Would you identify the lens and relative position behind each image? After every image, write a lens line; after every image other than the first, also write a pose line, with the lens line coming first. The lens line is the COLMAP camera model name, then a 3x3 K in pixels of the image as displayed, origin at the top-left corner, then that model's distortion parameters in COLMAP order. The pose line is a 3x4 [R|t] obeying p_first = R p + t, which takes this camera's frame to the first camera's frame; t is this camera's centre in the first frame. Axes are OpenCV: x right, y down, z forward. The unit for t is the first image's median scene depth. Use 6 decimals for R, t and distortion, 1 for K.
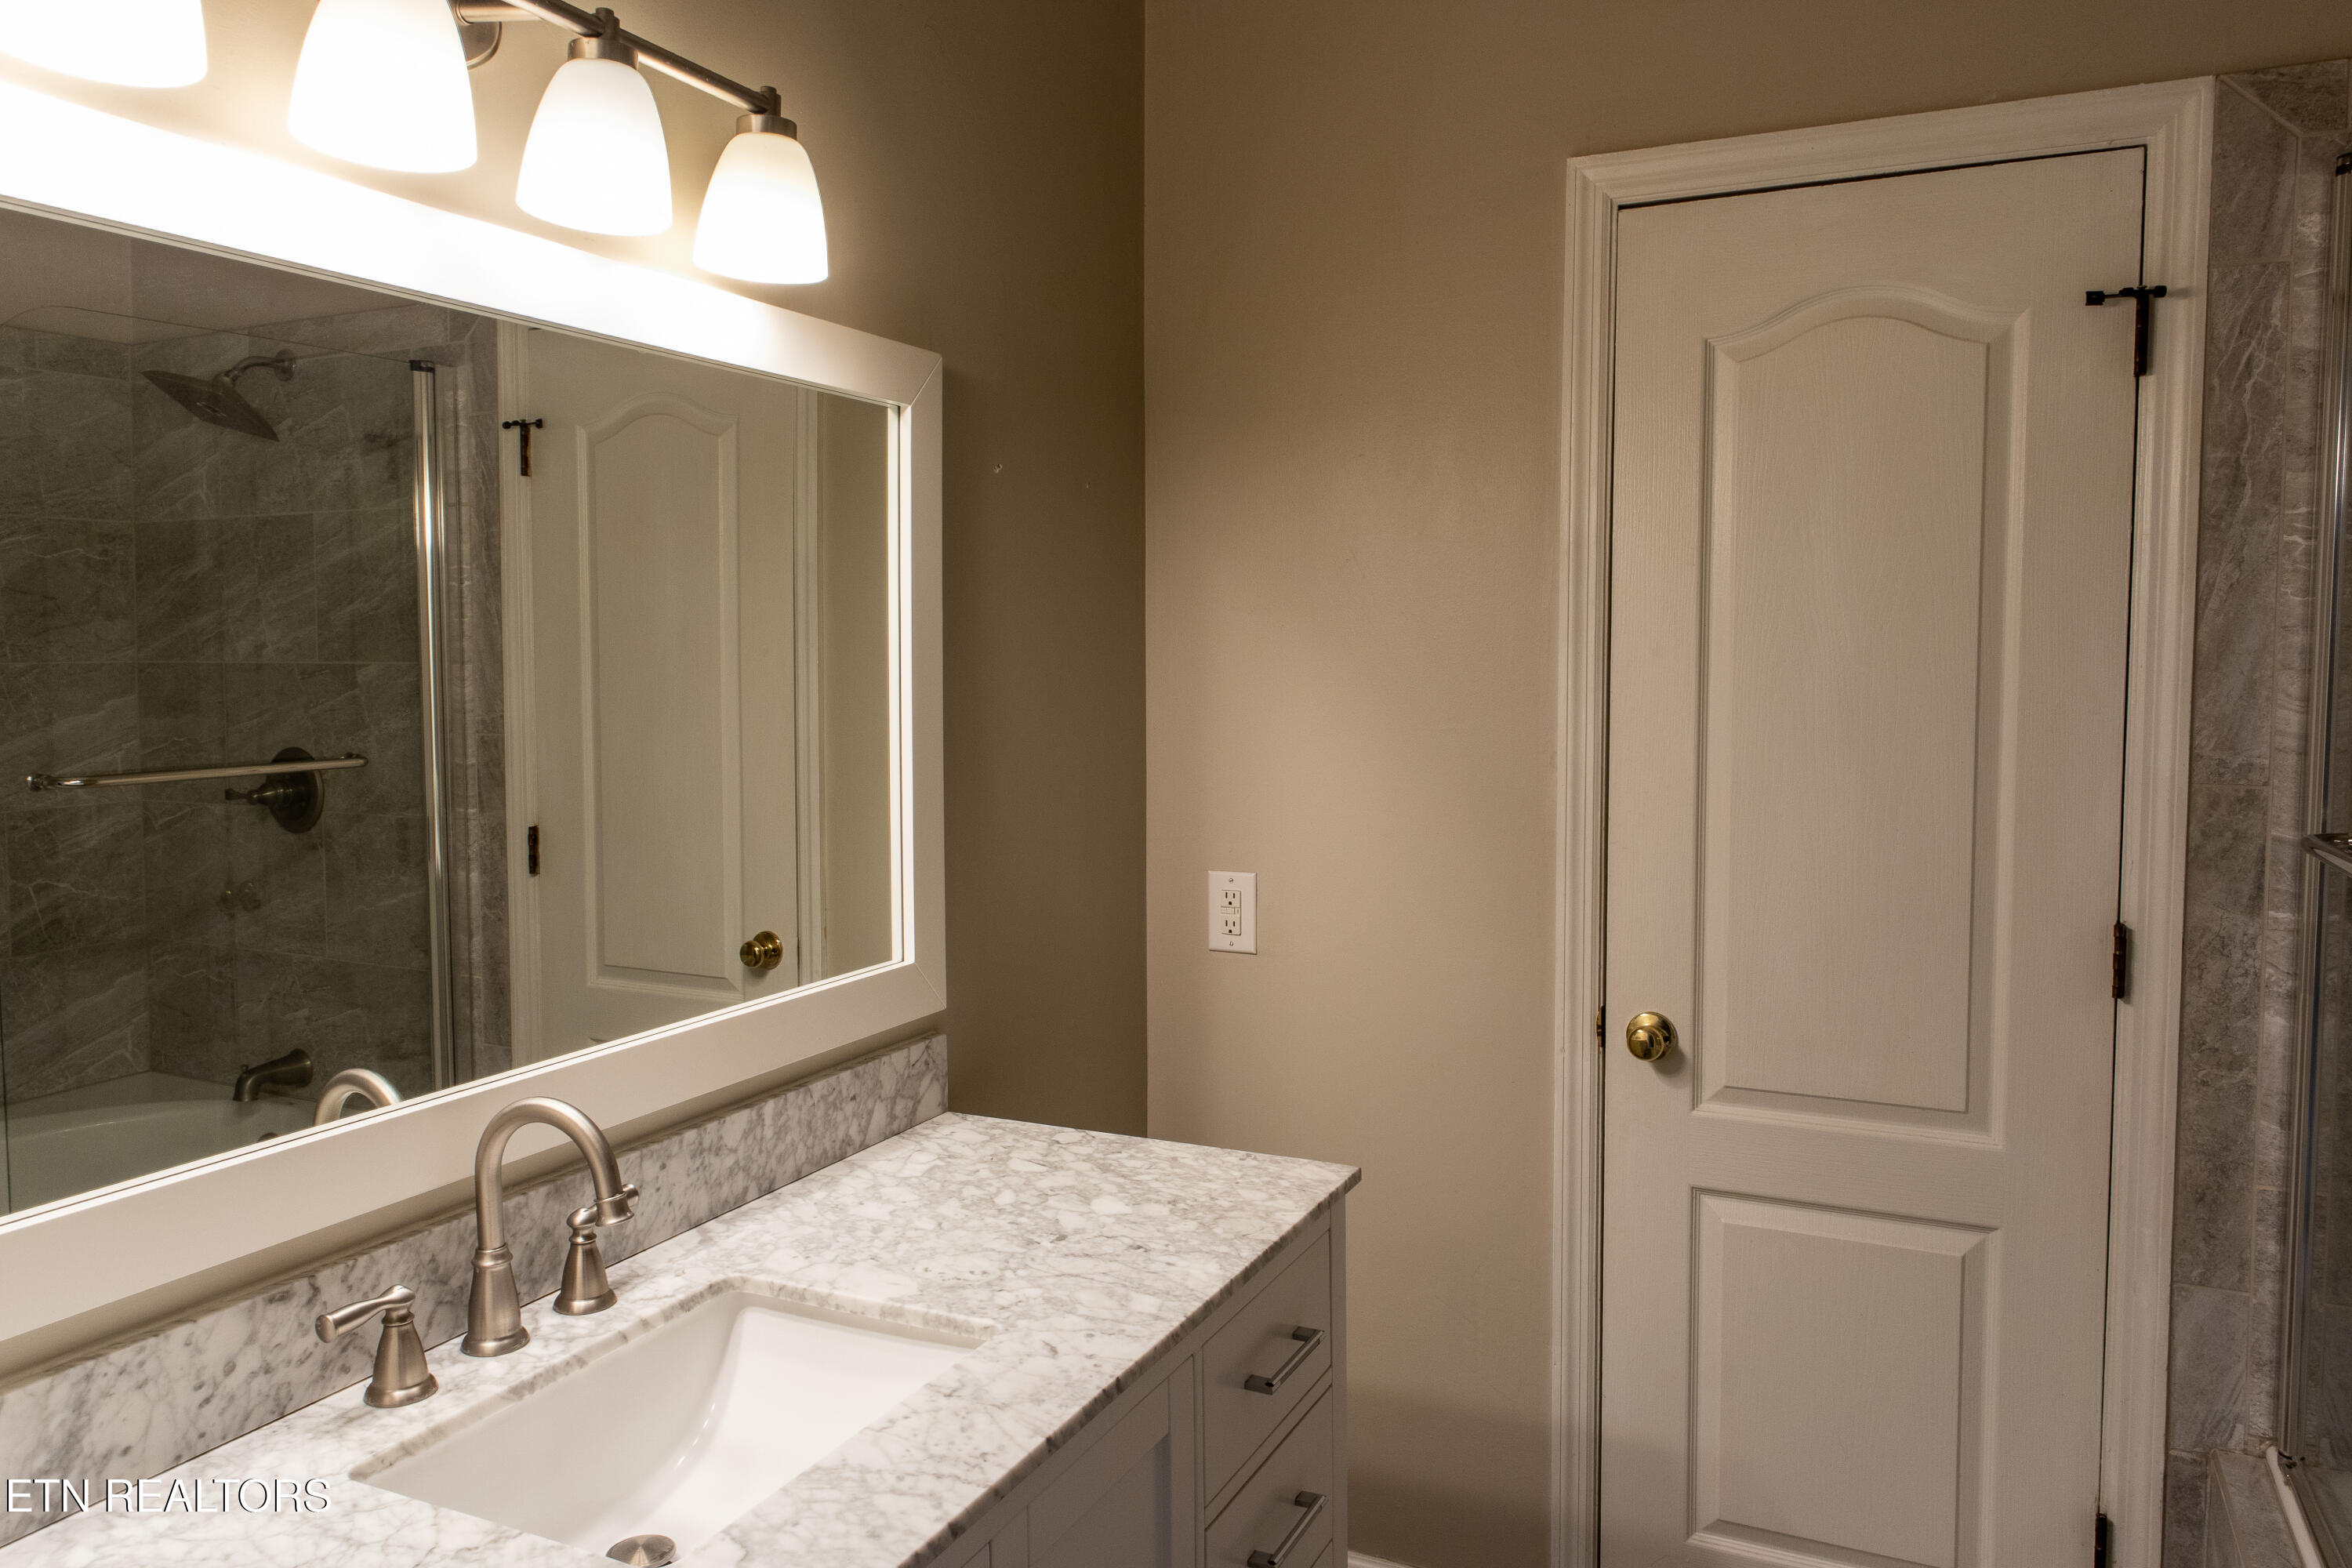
lens RADIAL K [[1610.1, 0, 1163.3], [0, 1610.1, 773.8], [0, 0, 1]] dist [0.004857, -0.005292]
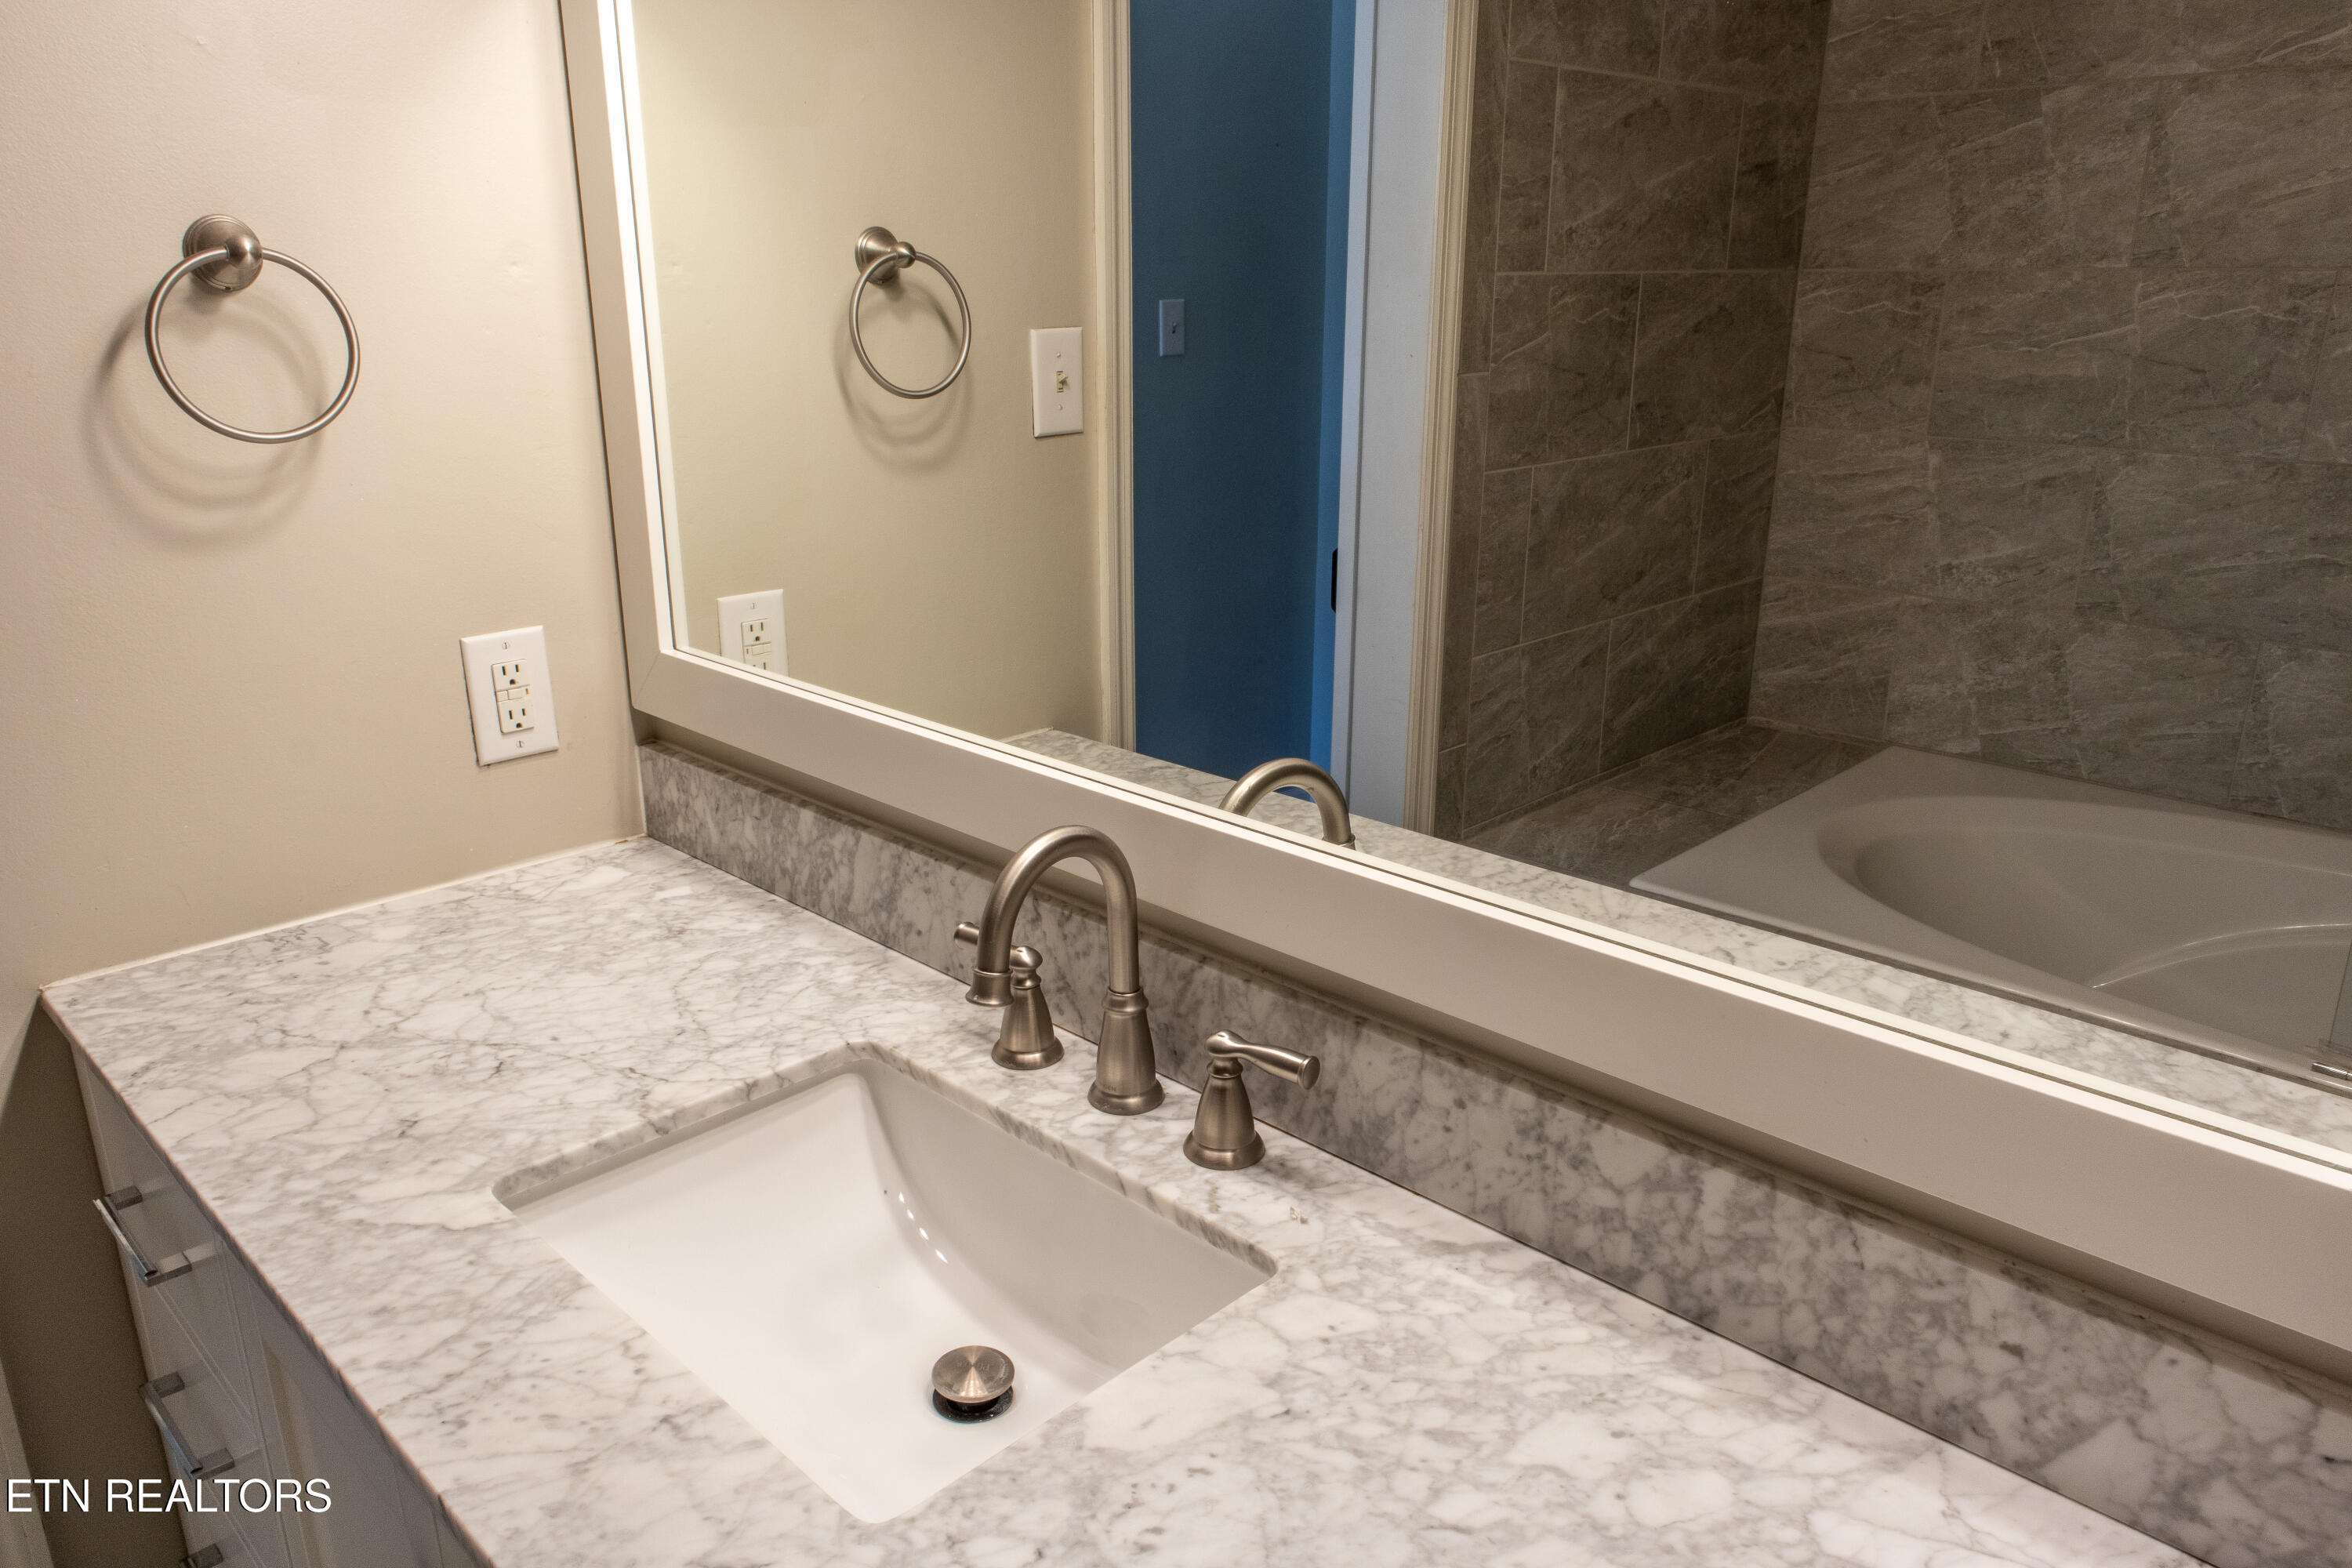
lens RADIAL K [[1610.1, 0, 1163.3], [0, 1610.1, 773.8], [0, 0, 1]] dist [0.004857, -0.005292]
pose [[-0.323665, 0.289581, -0.900768, 0.356751], [-0.066326, 0.942728, 0.326903, -0.102736], [0.943844, 0.165552, -0.285921, 1.500029]]
